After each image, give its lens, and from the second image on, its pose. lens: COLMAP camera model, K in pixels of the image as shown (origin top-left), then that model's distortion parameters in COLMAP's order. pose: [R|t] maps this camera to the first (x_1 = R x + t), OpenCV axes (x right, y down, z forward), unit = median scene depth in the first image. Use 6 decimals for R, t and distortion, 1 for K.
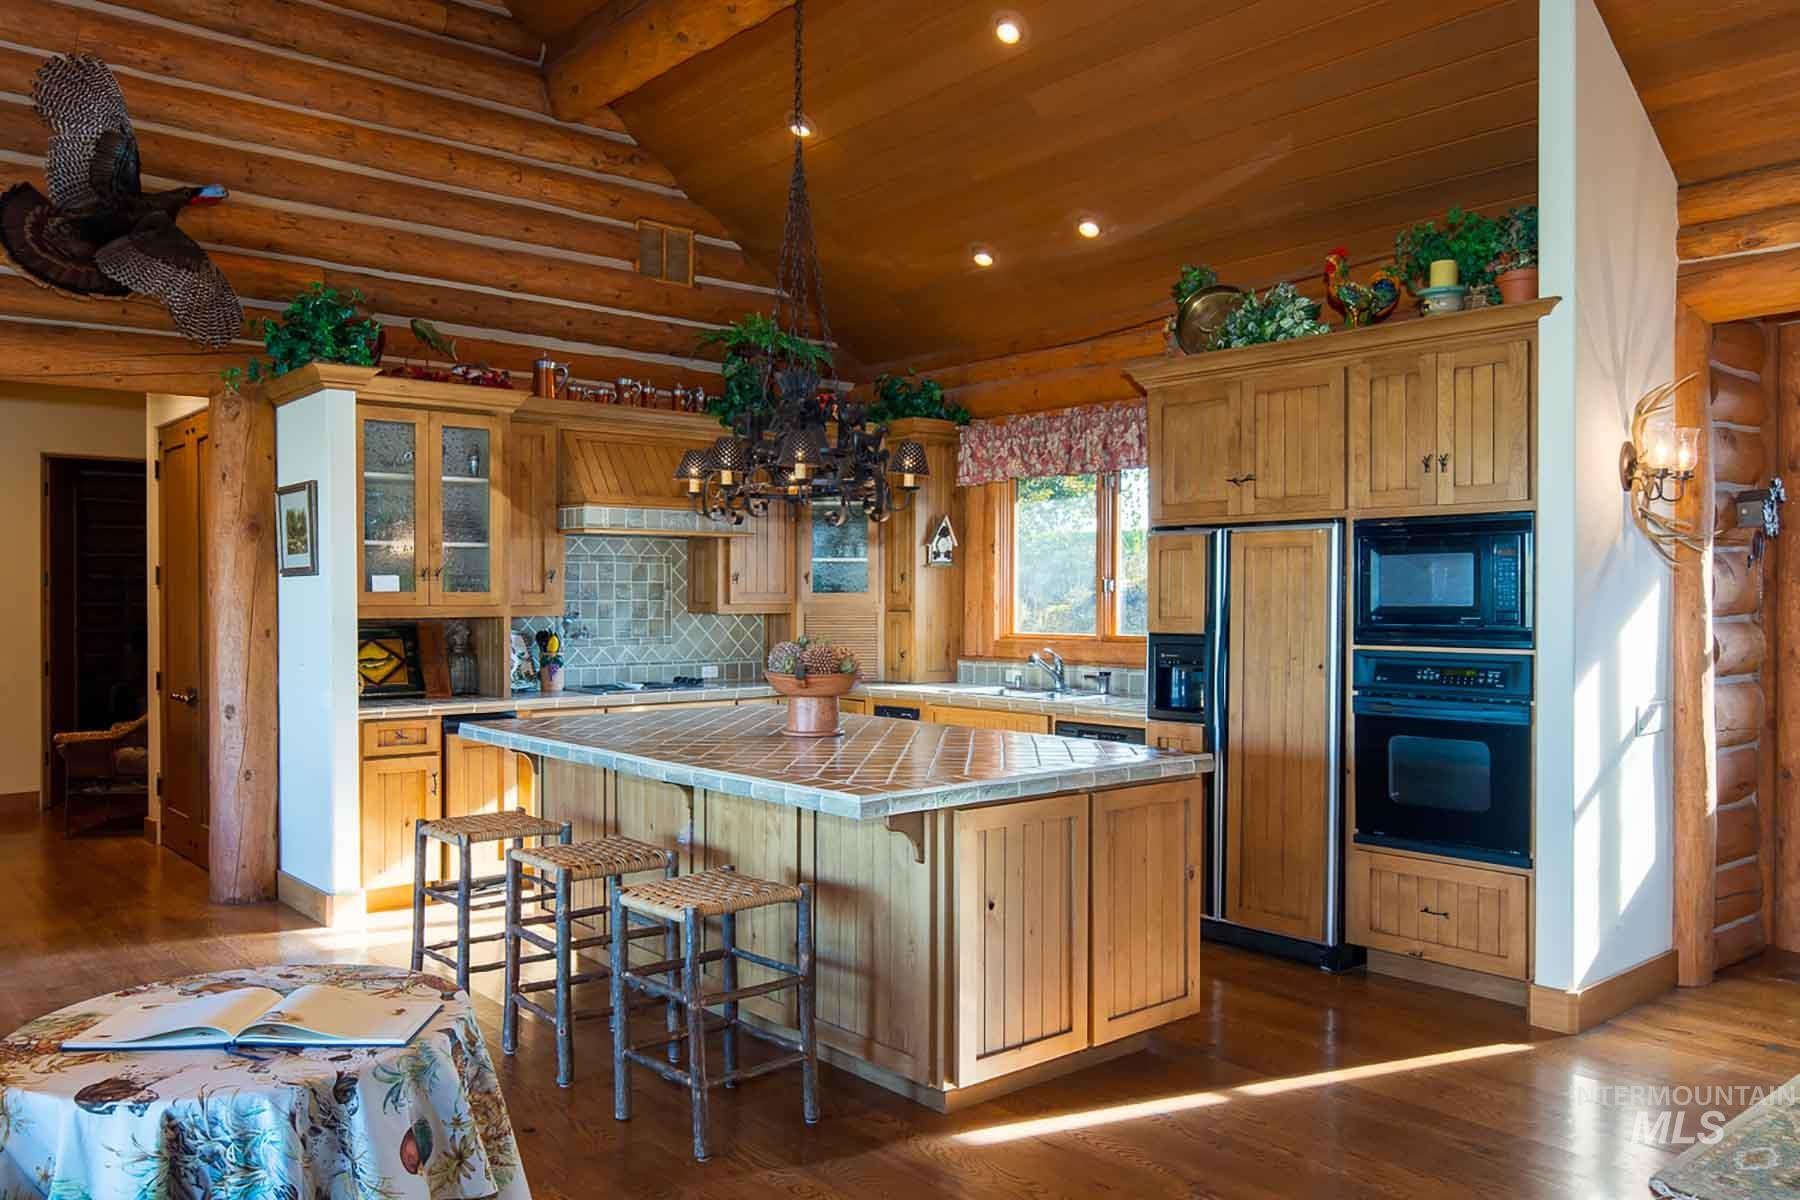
lens RADIAL K [[1340.4, 0, 898.0], [0, 1340.4, 604.8], [0, 0, 1]] dist [-0.004194, -0.012630]
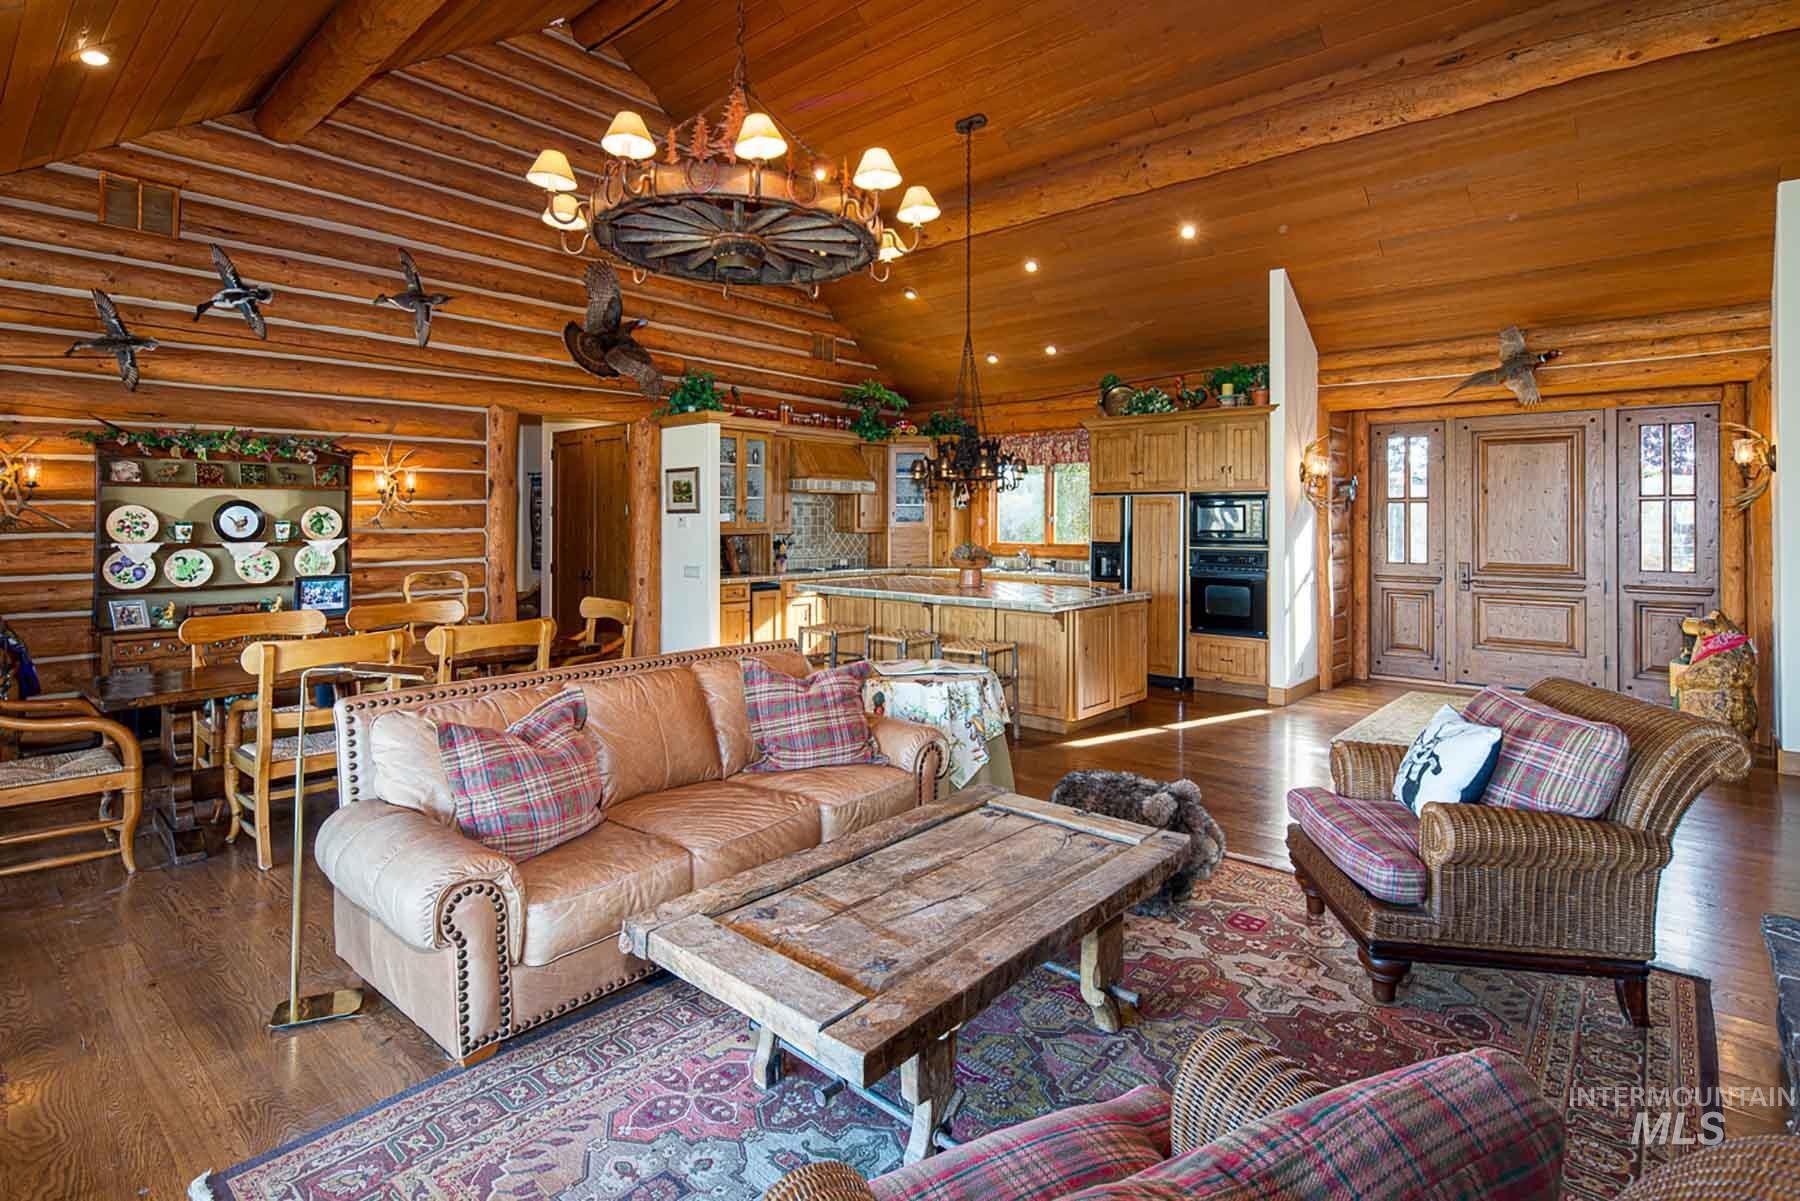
lens RADIAL K [[891.1, 0, 908.1], [0, 891.1, 511.9], [0, 0, 1]] dist [-0.017198, 0.000070]
pose [[0.987741, 0.005428, 0.156005, -0.352098], [-0.003045, 0.999875, -0.015510, -0.004652], [-0.156070, 0.014845, 0.987634, -0.409013]]
